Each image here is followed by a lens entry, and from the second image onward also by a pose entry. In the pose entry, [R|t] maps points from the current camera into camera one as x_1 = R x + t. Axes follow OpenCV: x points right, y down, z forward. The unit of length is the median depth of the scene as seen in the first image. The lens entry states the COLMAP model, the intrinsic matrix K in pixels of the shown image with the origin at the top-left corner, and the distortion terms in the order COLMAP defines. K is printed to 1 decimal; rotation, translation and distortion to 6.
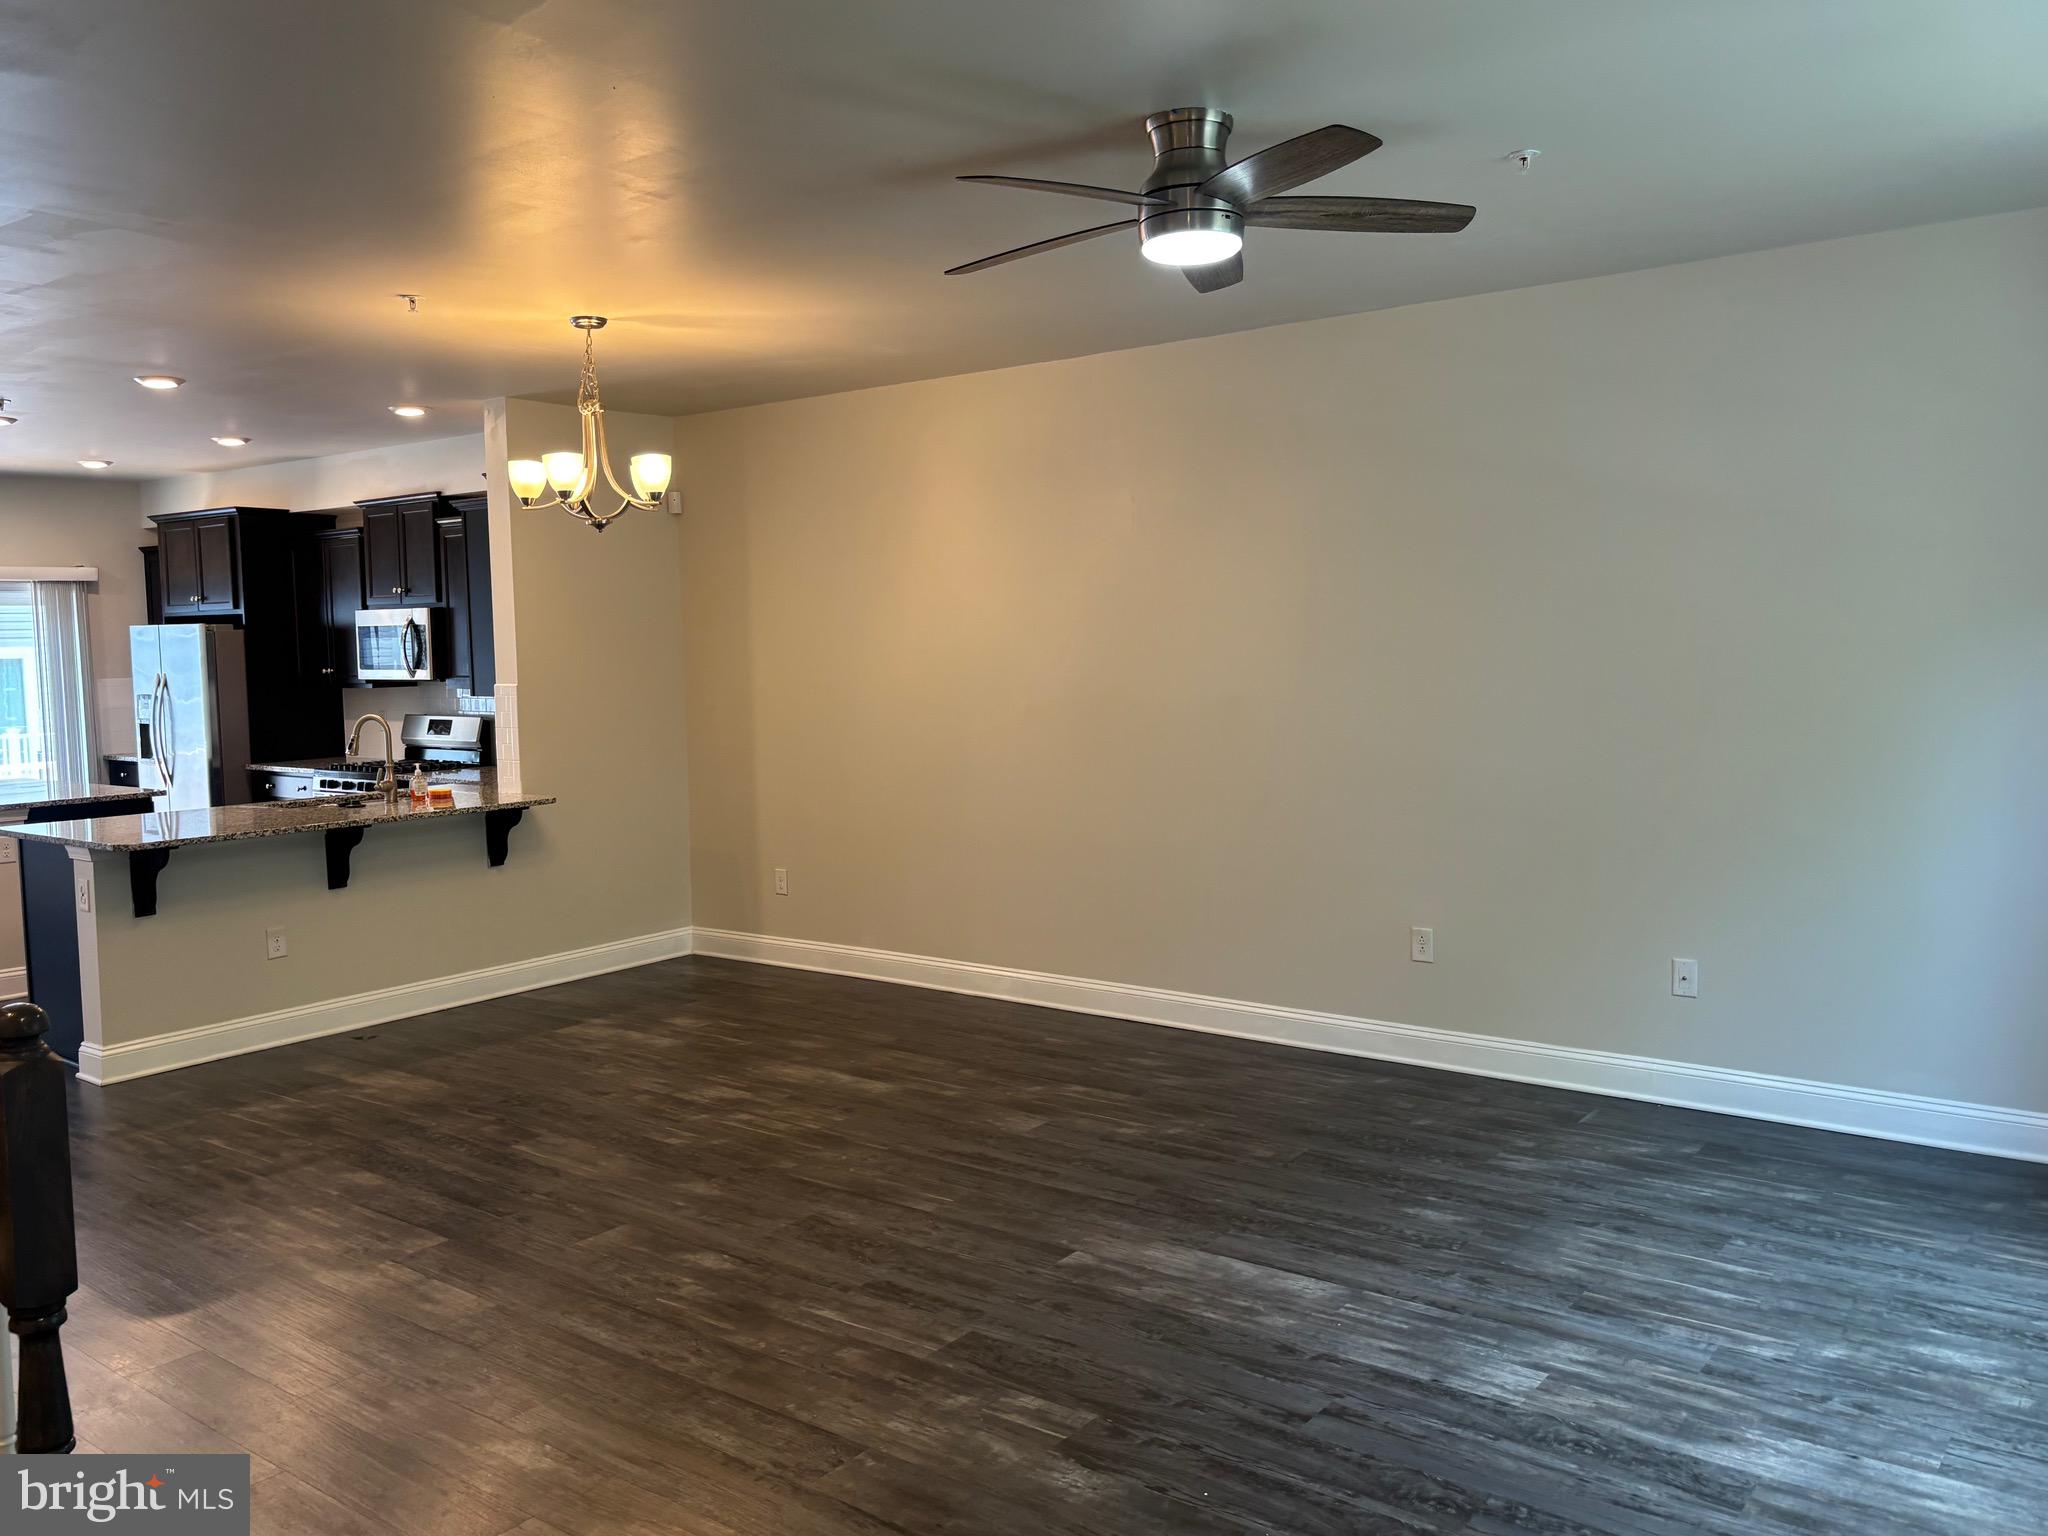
lens RADIAL K [[1623.2, 0, 1046.9], [0, 1623.2, 741.3], [0, 0, 1]] dist [0.039896, -0.036106]
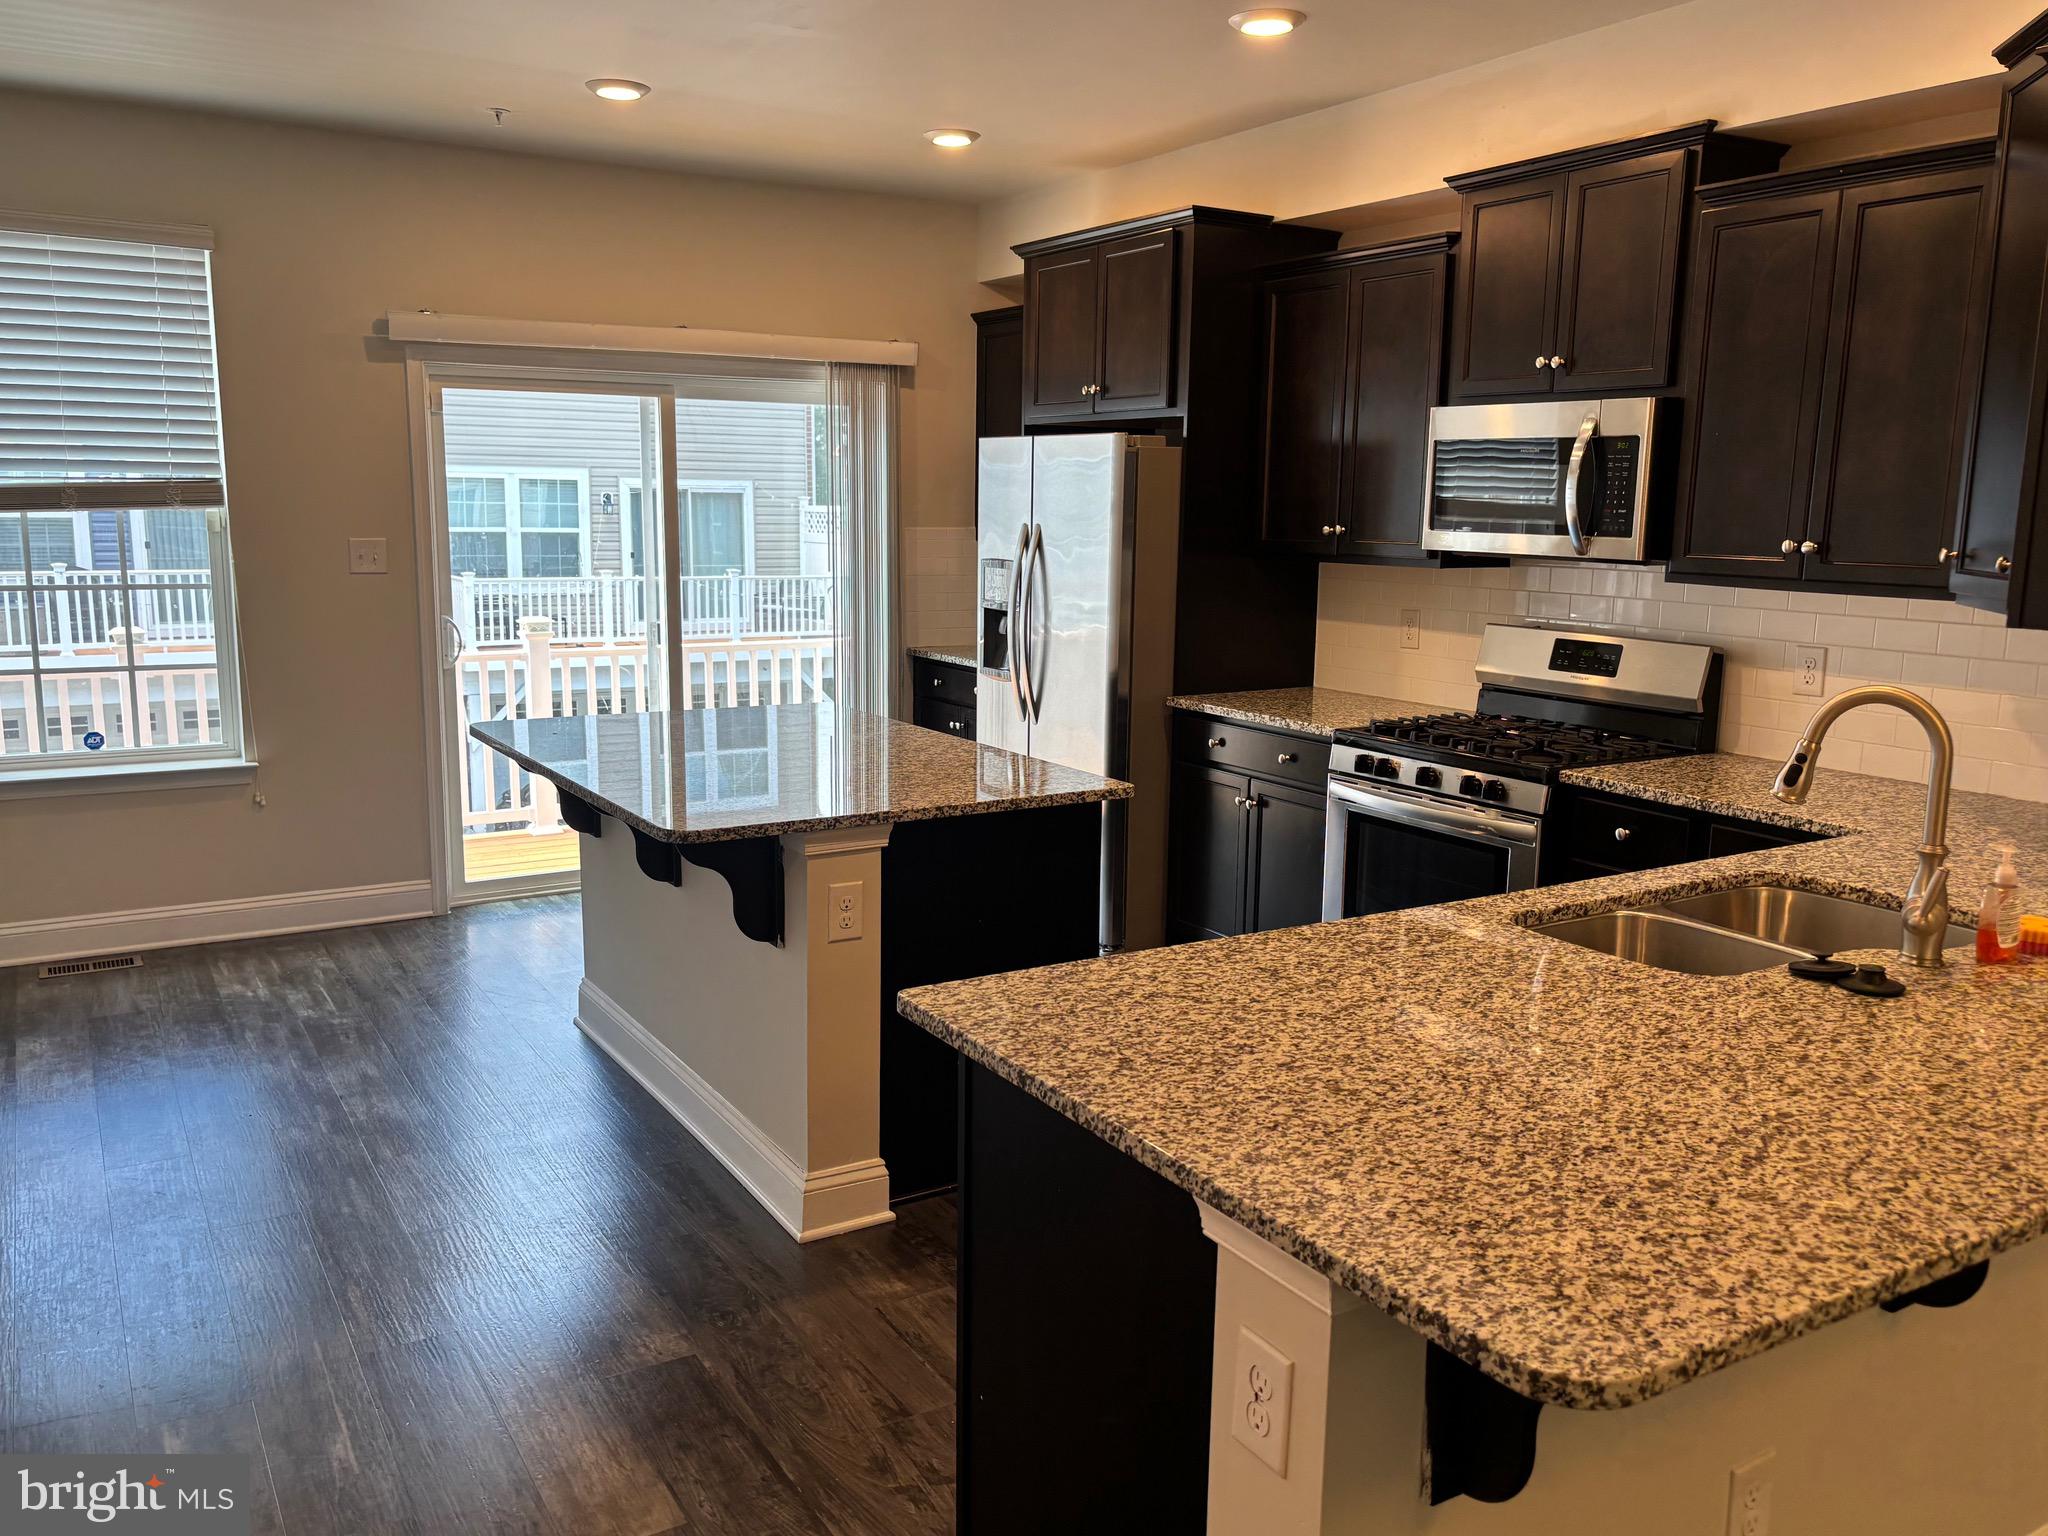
lens RADIAL K [[1623.2, 0, 1035.7], [0, 1623.2, 773.5], [0, 0, 1]] dist [0.039896, -0.036106]
pose [[0.932822, 0.090565, -0.348771, -0.535970], [-0.052766, 0.991798, 0.116412, -0.033649], [0.356453, -0.090188, 0.929950, 0.749239]]
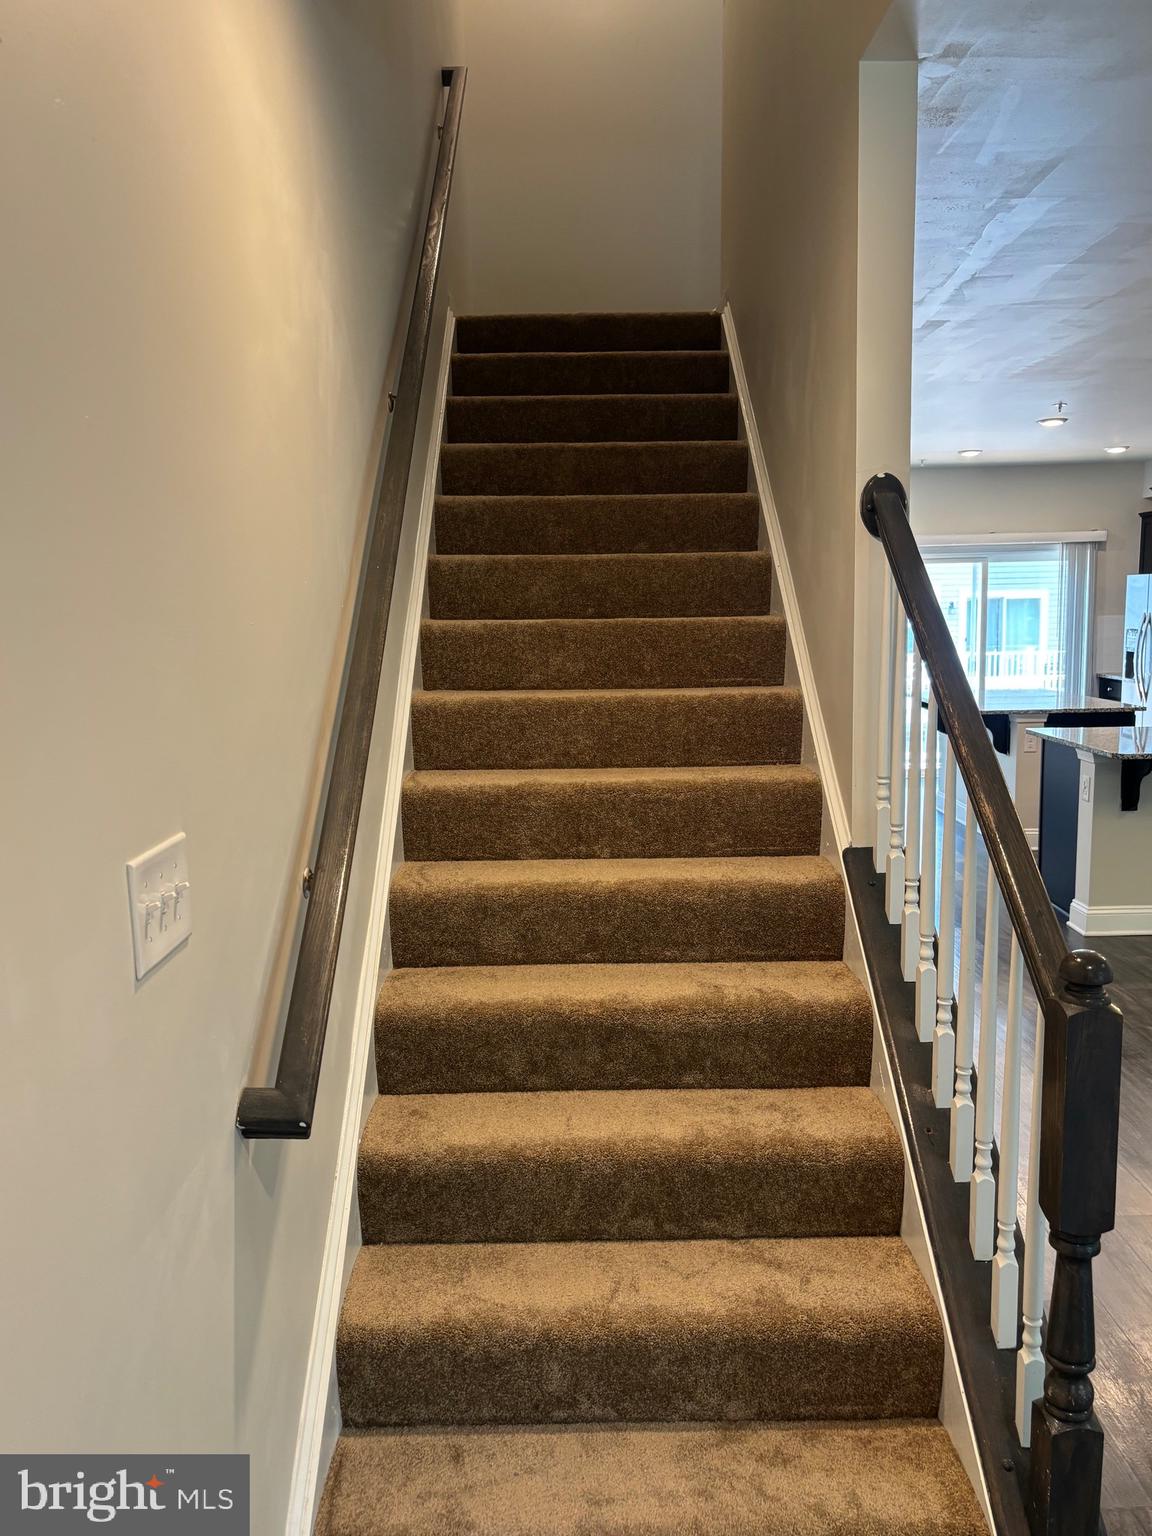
lens RADIAL K [[1217.4, 0, 577.5], [0, 1217.4, 775.9], [0, 0, 1]] dist [0.039896, -0.036106]
pose [[0.611617, 0.121848, -0.781714, -0.078081], [-0.047590, 0.991946, 0.117382, -0.009969], [0.789721, -0.034591, 0.612490, 0.091778]]
